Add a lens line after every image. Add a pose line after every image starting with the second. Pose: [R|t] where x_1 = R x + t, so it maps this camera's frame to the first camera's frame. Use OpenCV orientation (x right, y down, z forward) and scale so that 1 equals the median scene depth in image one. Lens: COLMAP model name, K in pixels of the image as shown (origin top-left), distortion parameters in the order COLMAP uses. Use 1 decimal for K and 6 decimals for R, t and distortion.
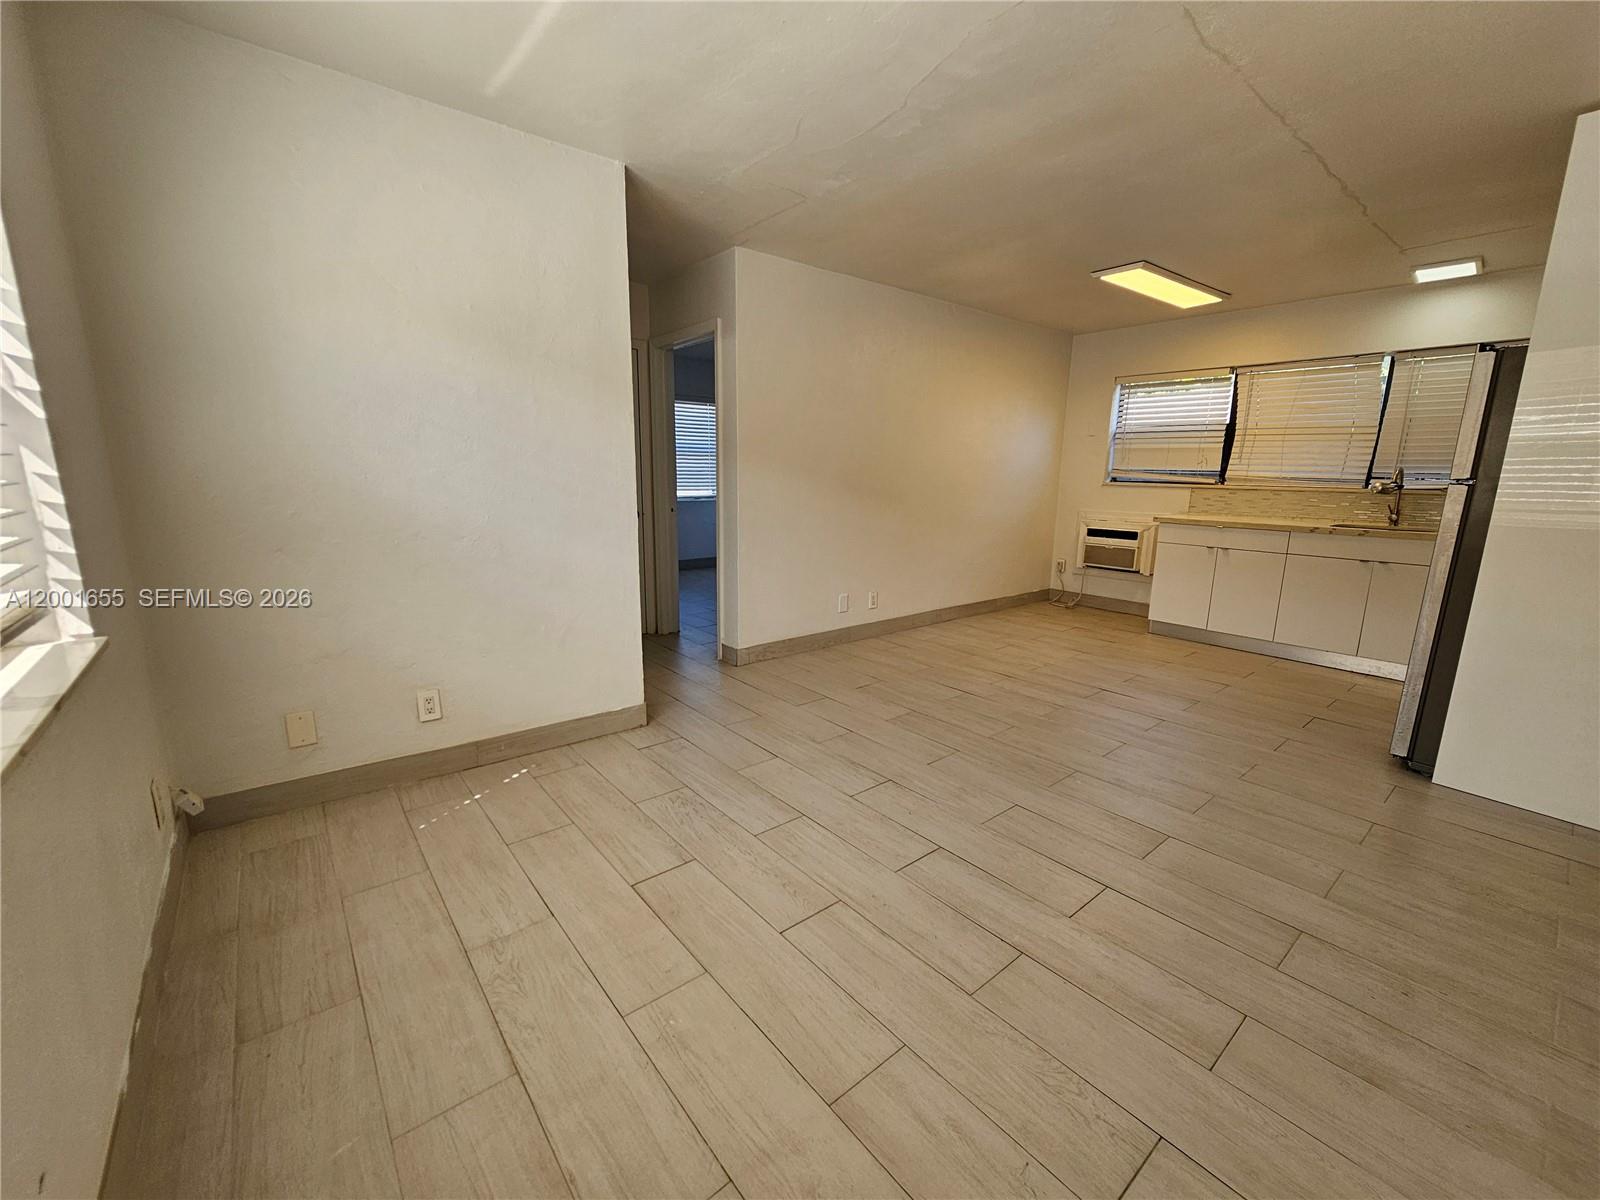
lens RADIAL K [[651.8, 0, 797.3], [0, 651.8, 604.5], [0, 0, 1]] dist [-0.001010, 0.000287]
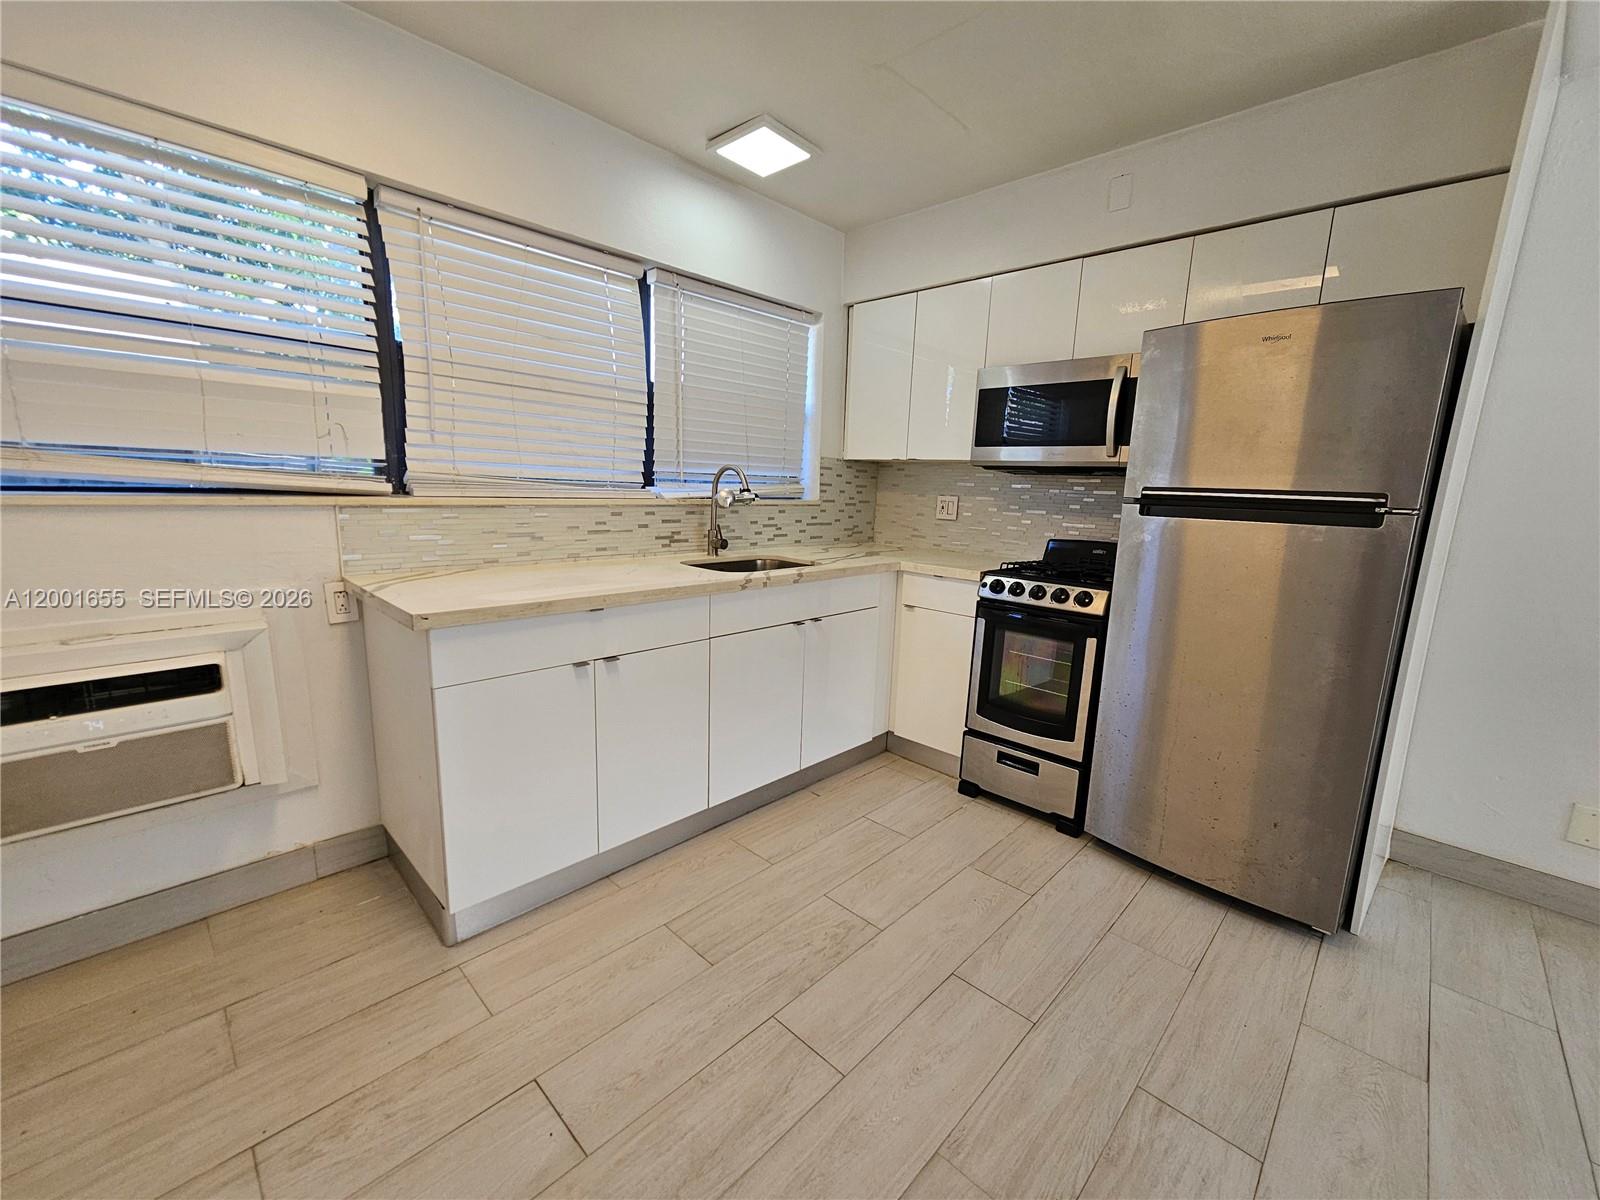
lens RADIAL K [[651.8, 0, 802.9], [0, 651.8, 602.0], [0, 0, 1]] dist [-0.001010, 0.000287]
pose [[-0.122063, -0.196842, 0.972807, 0.231190], [0.164423, 0.962583, 0.215405, -0.174029], [-0.978808, 0.186245, -0.085130, 0.844406]]
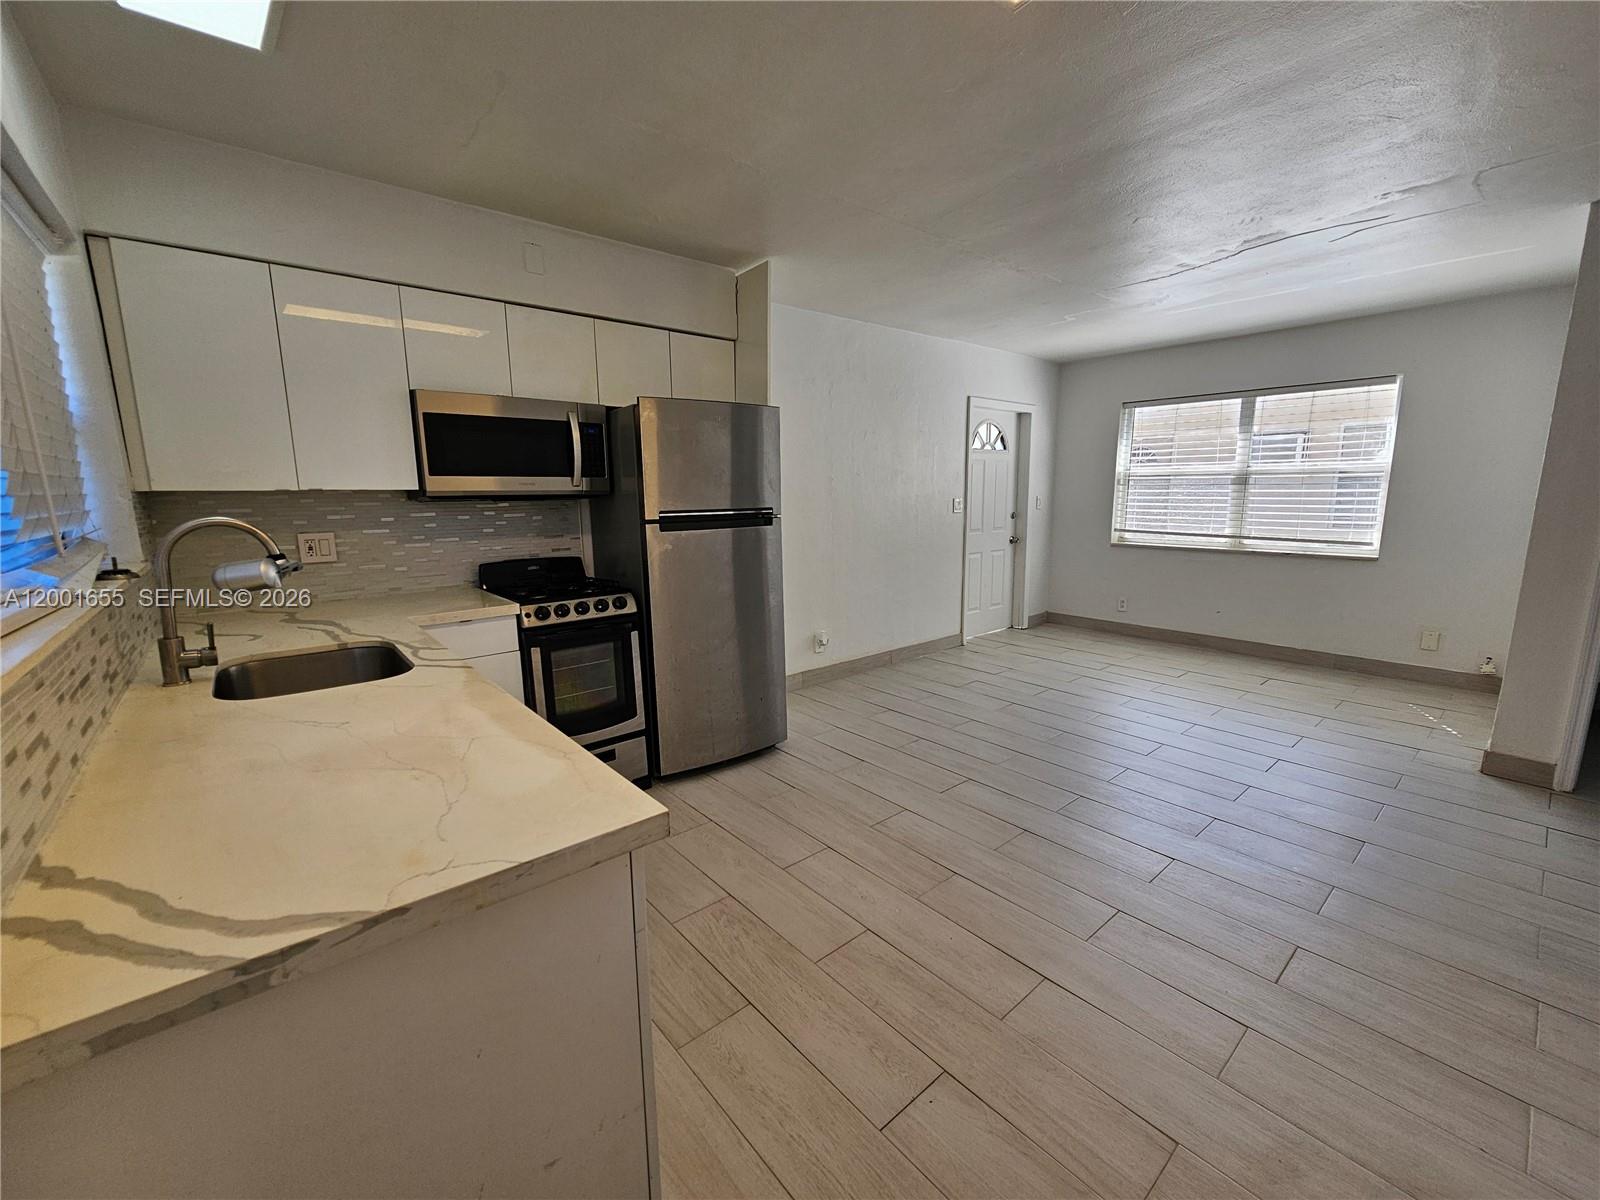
lens RADIAL K [[651.8, 0, 802.1], [0, 651.8, 607.6], [0, 0, 1]] dist [-0.001010, 0.000287]
pose [[-0.999759, 0.000872, -0.021932, 0.459083], [-0.007303, 0.929056, 0.369868, -0.237798], [0.020698, 0.369939, -0.928826, 1.088578]]
